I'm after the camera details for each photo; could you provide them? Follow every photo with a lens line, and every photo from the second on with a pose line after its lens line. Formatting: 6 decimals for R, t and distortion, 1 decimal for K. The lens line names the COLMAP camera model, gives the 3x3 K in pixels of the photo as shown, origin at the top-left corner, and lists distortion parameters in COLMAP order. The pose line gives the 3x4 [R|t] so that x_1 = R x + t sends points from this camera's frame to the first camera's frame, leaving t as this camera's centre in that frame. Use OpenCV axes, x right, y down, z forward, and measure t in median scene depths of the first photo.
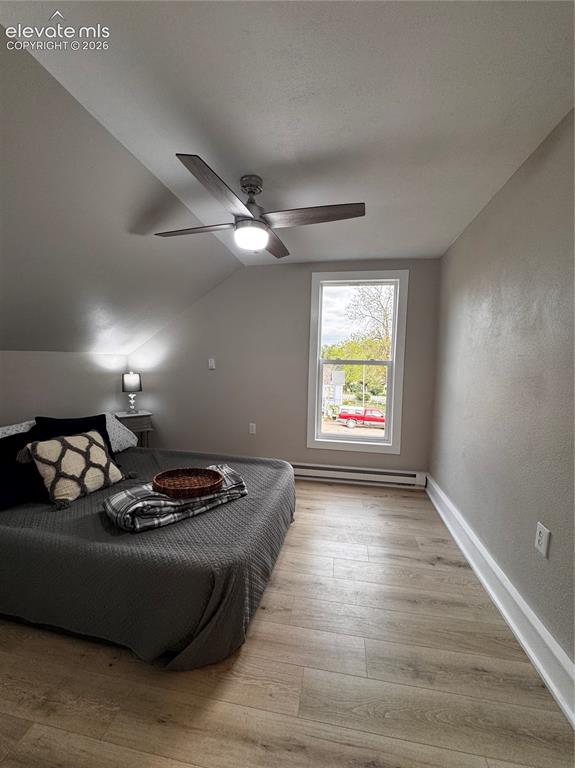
lens RADIAL K [[312.7, 0, 279.6], [0, 312.7, 389.1], [0, 0, 1]] dist [0.028381, 0.000046]
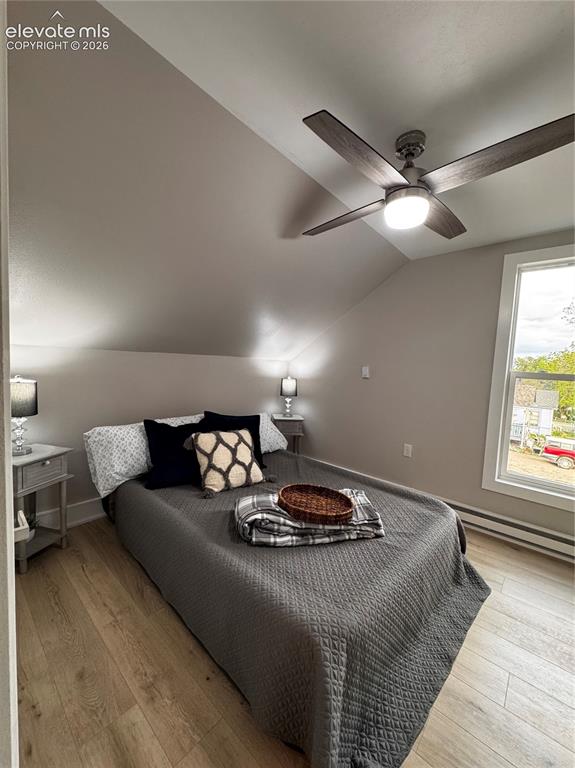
lens RADIAL K [[306.3, 0, 287.5], [0, 306.3, 384.0], [0, 0, 1]] dist [-0.002726, 0.000344]
pose [[0.864988, 0.060123, -0.498177, 0.051497], [-0.083891, 0.996150, -0.025440, -0.008533], [0.494729, 0.063798, 0.866702, 0.190634]]
